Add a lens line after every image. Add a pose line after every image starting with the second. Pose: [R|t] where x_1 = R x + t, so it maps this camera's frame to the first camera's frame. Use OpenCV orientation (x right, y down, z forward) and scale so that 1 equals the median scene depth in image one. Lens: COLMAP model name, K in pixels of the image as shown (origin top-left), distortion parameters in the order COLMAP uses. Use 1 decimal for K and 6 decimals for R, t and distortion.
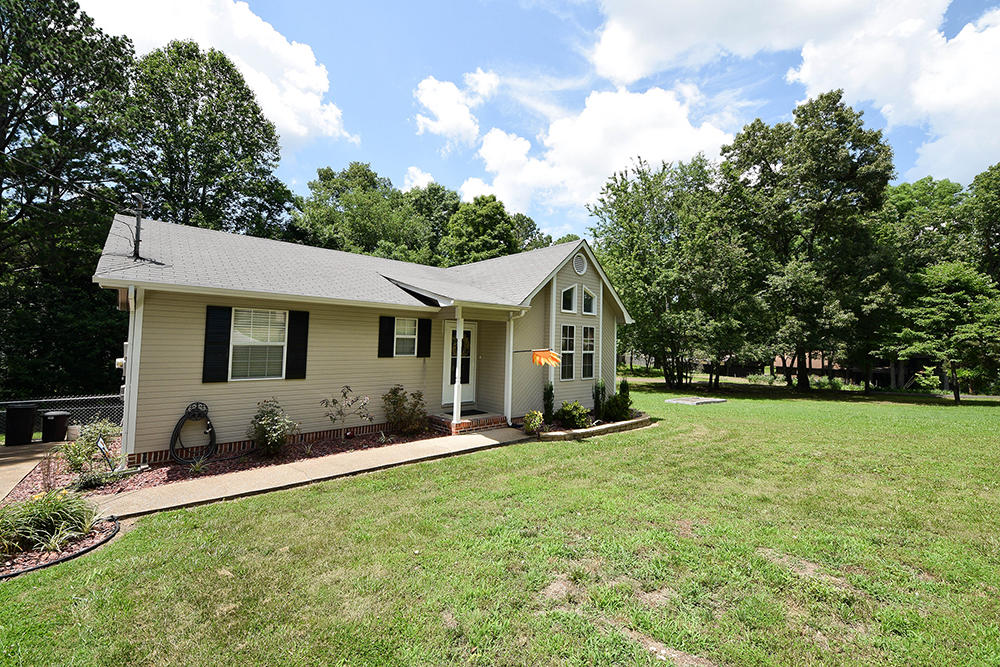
lens RADIAL K [[360.8, 0, 533.7], [0, 360.8, 338.6], [0, 0, 1]] dist [0.000102, -0.000149]
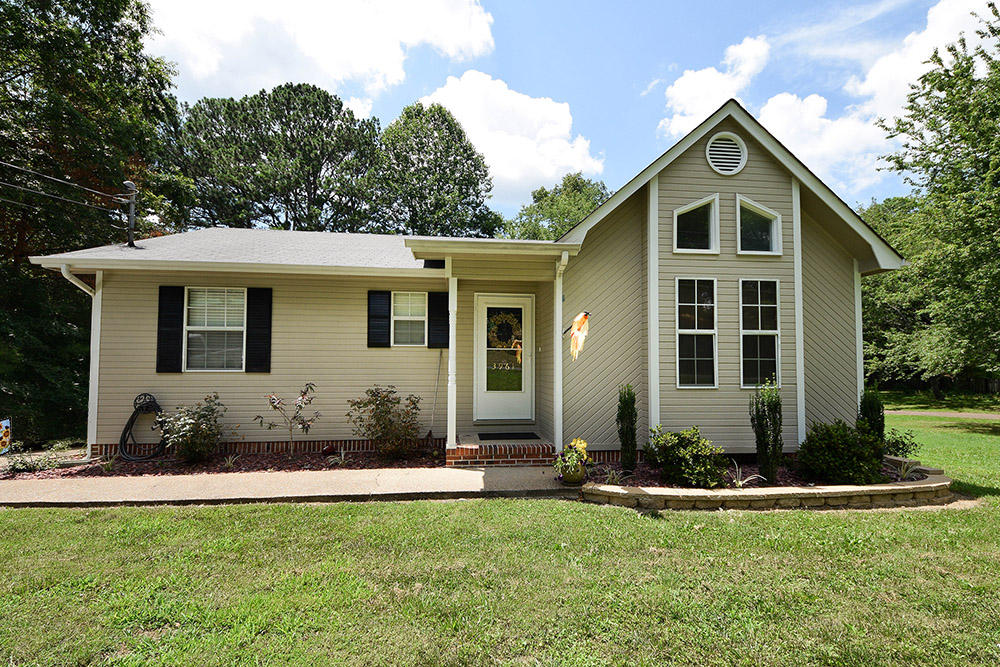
lens RADIAL K [[414.5, 0, 519.5], [0, 414.5, 361.7], [0, 0, 1]] dist [0.021115, -0.017343]
pose [[0.812644, -0.032761, -0.581839, 0.230308], [0.033640, 0.999391, -0.009289, 0.076204], [0.581789, -0.012024, 0.813251, 0.385989]]
